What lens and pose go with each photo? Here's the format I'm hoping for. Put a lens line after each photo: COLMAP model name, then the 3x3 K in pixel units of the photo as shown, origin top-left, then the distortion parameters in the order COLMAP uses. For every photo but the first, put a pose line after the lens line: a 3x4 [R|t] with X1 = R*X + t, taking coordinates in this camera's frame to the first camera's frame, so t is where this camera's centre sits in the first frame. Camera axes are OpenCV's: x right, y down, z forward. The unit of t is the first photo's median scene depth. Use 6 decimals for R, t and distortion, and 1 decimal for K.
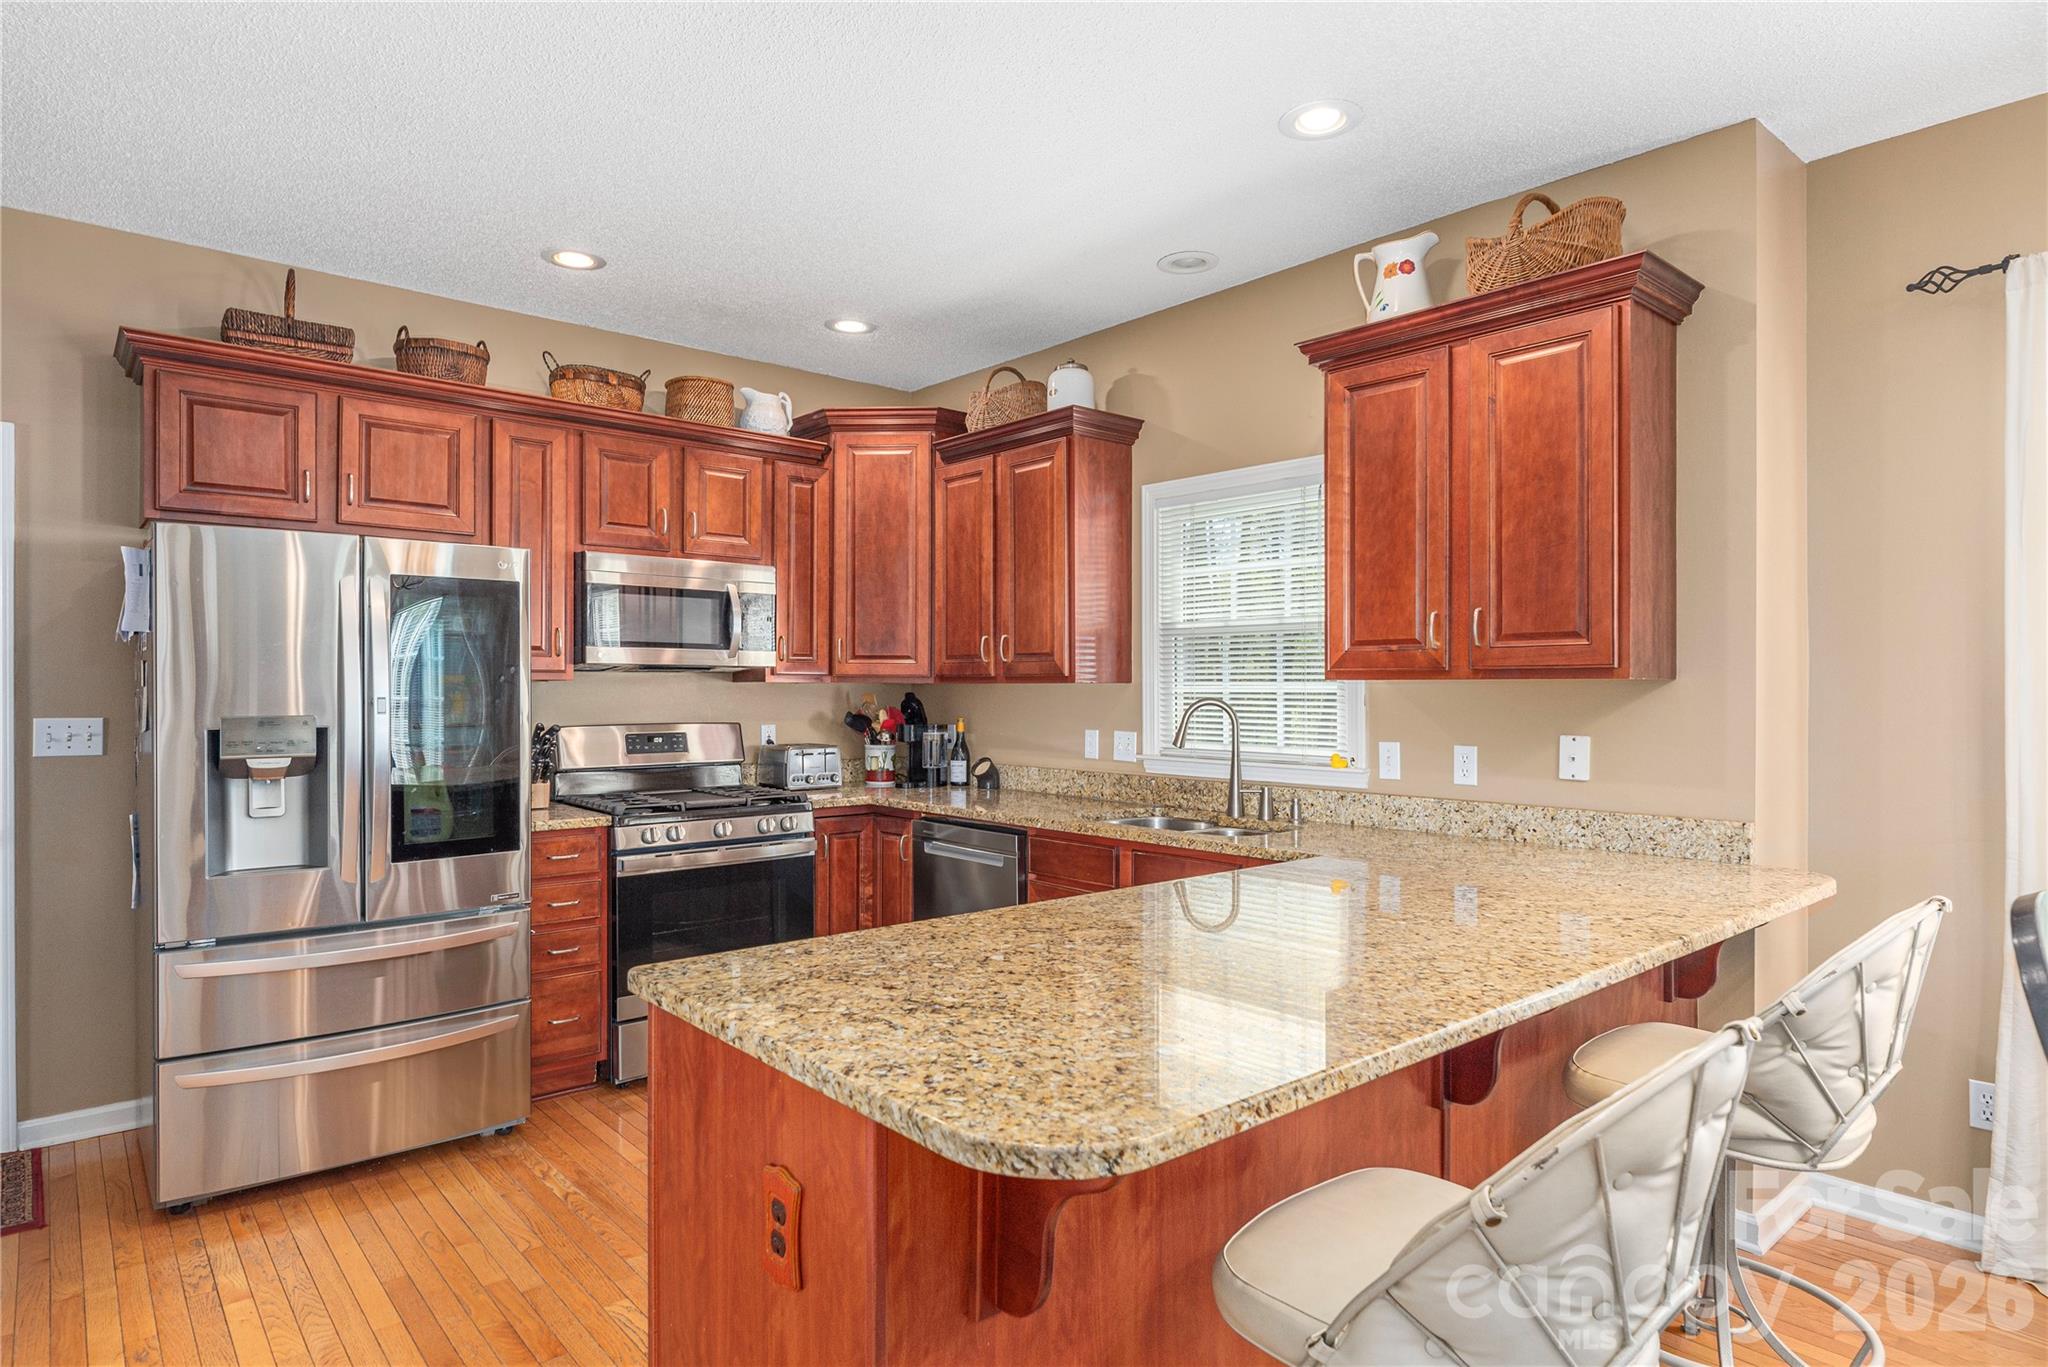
lens RADIAL K [[1134.6, 0, 1031.5], [0, 1134.6, 694.0], [0, 0, 1]] dist [0.000408, 0.000463]
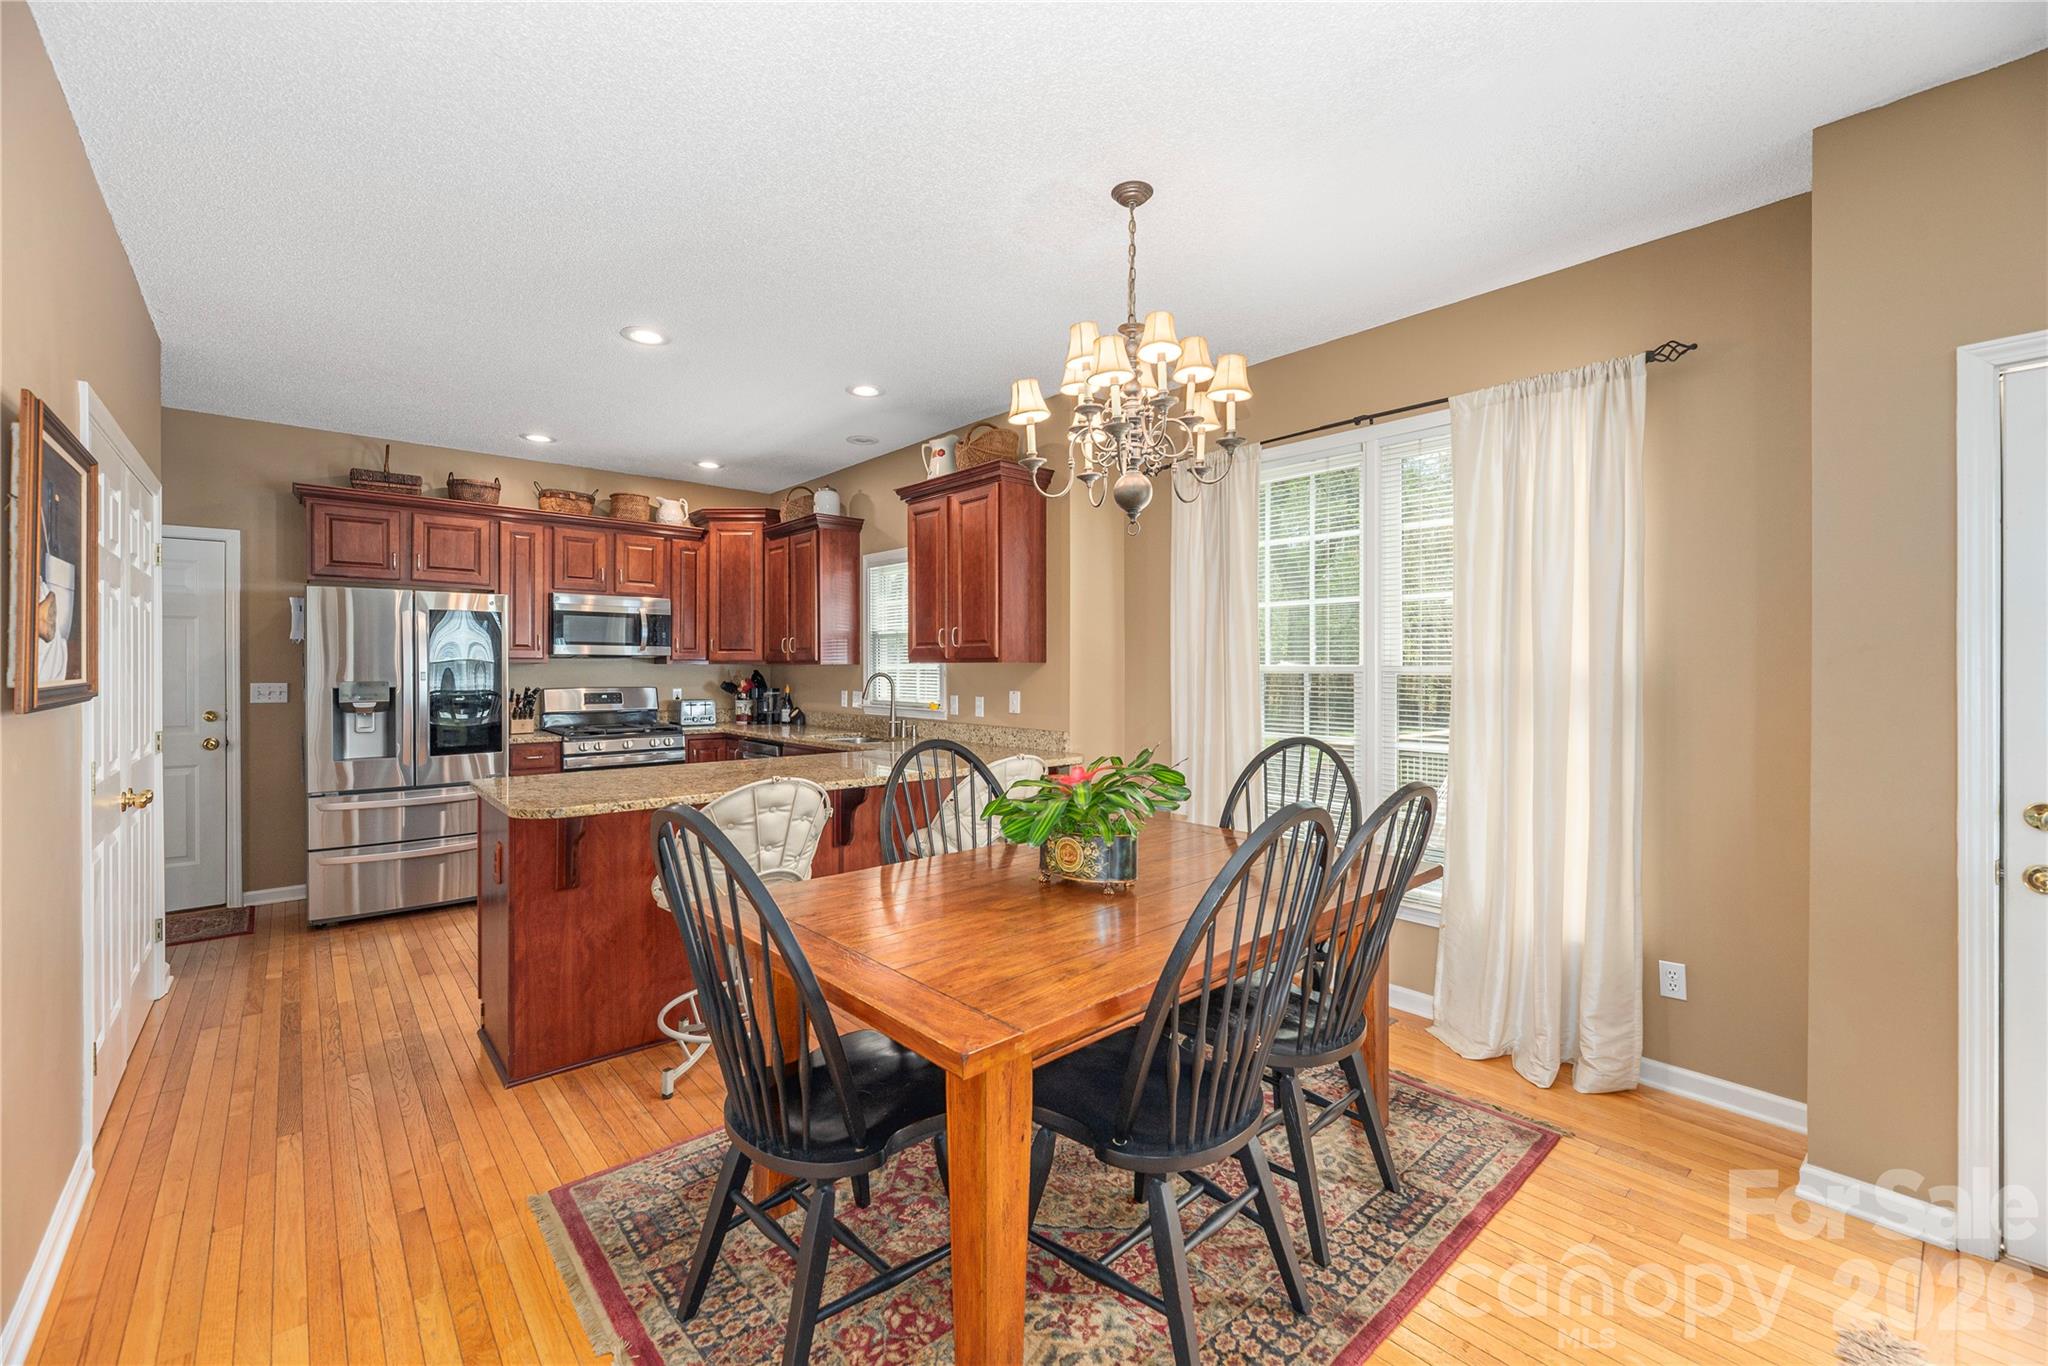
lens RADIAL K [[842.7, 0, 1012.3], [0, 842.7, 673.1], [0, 0, 1]] dist [-0.000268, 0.000909]
pose [[0.999968, -0.000667, -0.007991, 0.379122], [0.000676, 0.999999, 0.001161, 0.002997], [0.007991, -0.001166, 0.999967, -0.374239]]
